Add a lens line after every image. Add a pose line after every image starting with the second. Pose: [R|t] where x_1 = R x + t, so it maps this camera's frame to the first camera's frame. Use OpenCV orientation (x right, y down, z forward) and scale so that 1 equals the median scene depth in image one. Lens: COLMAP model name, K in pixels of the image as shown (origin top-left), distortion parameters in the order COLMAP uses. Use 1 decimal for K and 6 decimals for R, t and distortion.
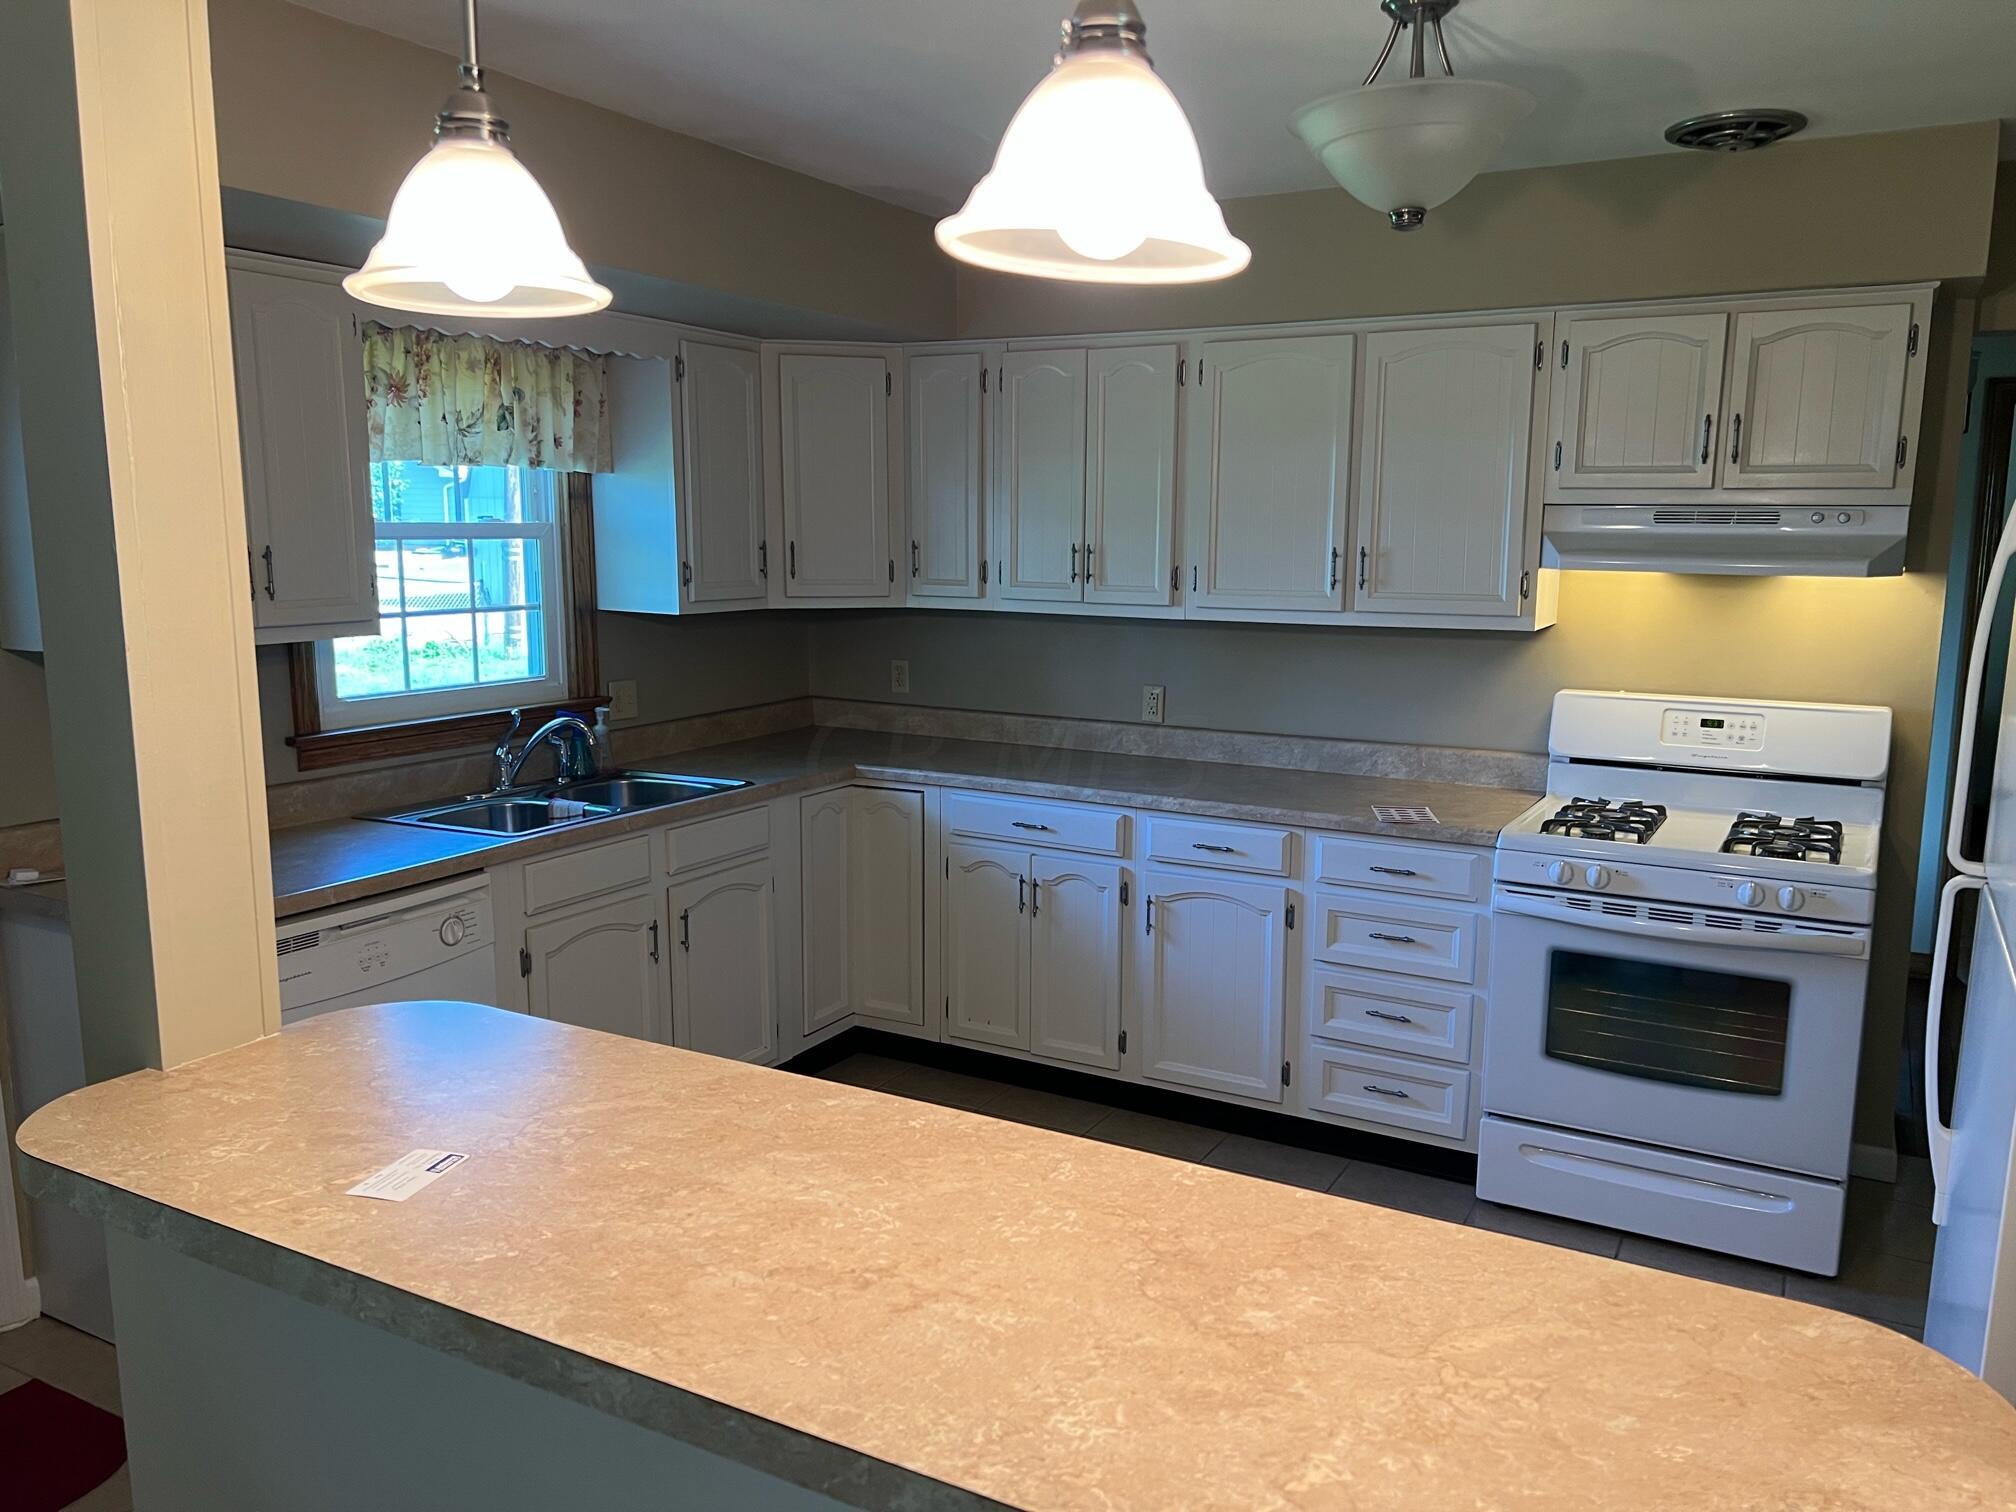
lens RADIAL K [[1514.1, 0, 1004.2], [0, 1514.1, 779.2], [0, 0, 1]] dist [0.048427, -0.049901]
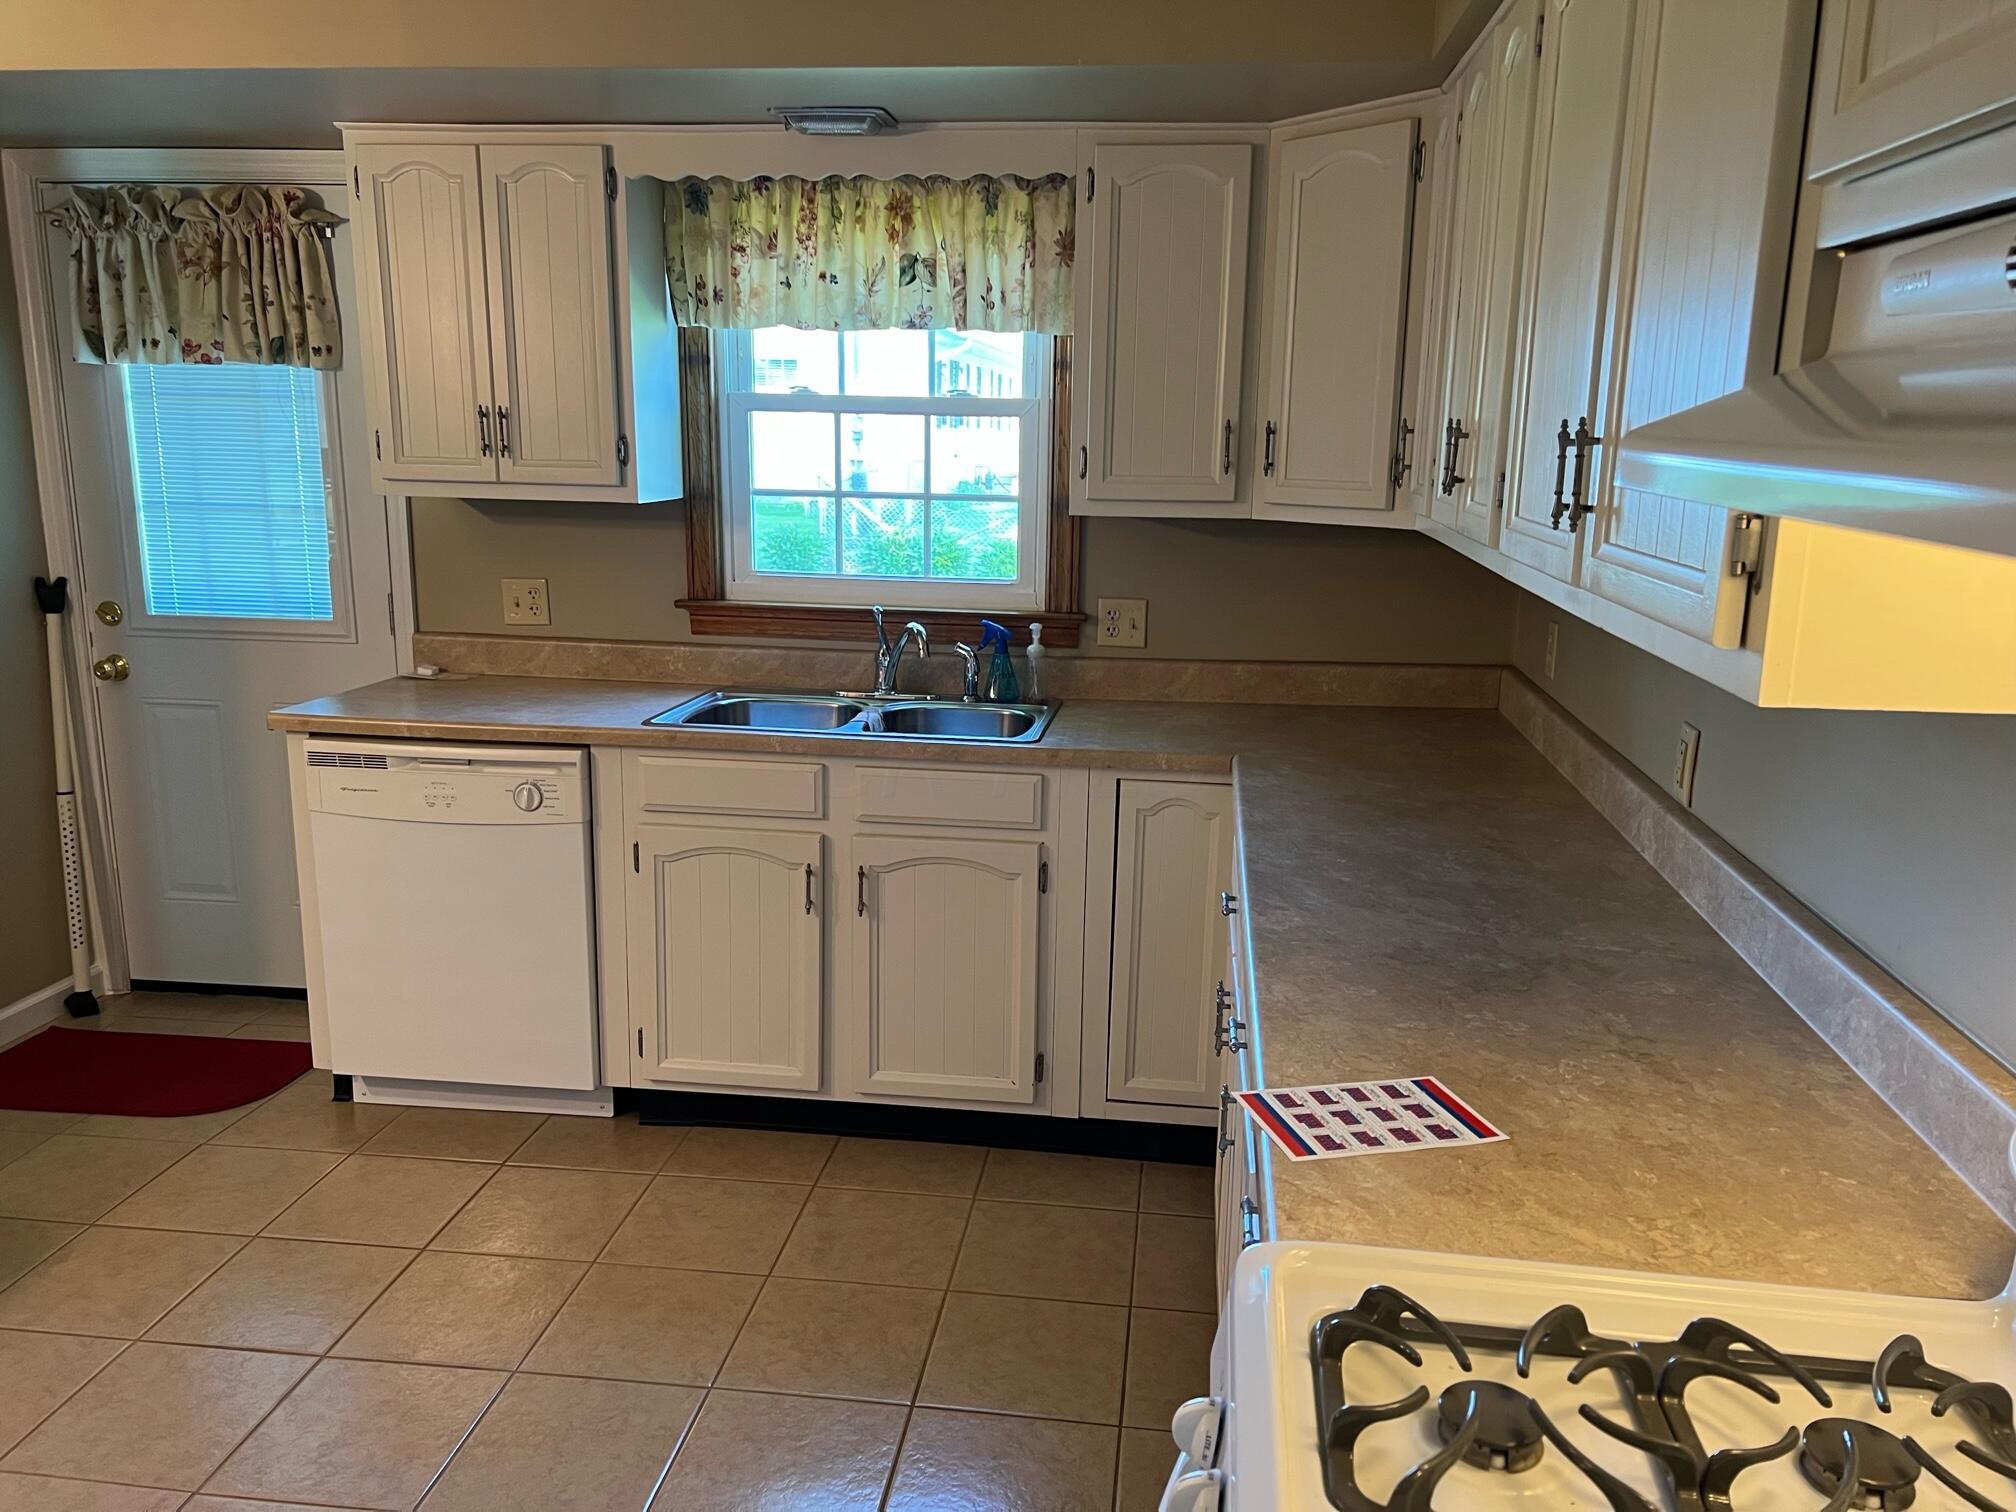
lens RADIAL K [[1610.8, 0, 1008.0], [0, 1610.8, 756.0], [0, 0, 1]] dist [0.167088, -0.000514]
pose [[0.370519, 0.195945, -0.907921, 0.603454], [-0.168818, 0.975420, 0.141618, -0.109858], [0.913354, 0.100801, 0.394491, 0.713961]]
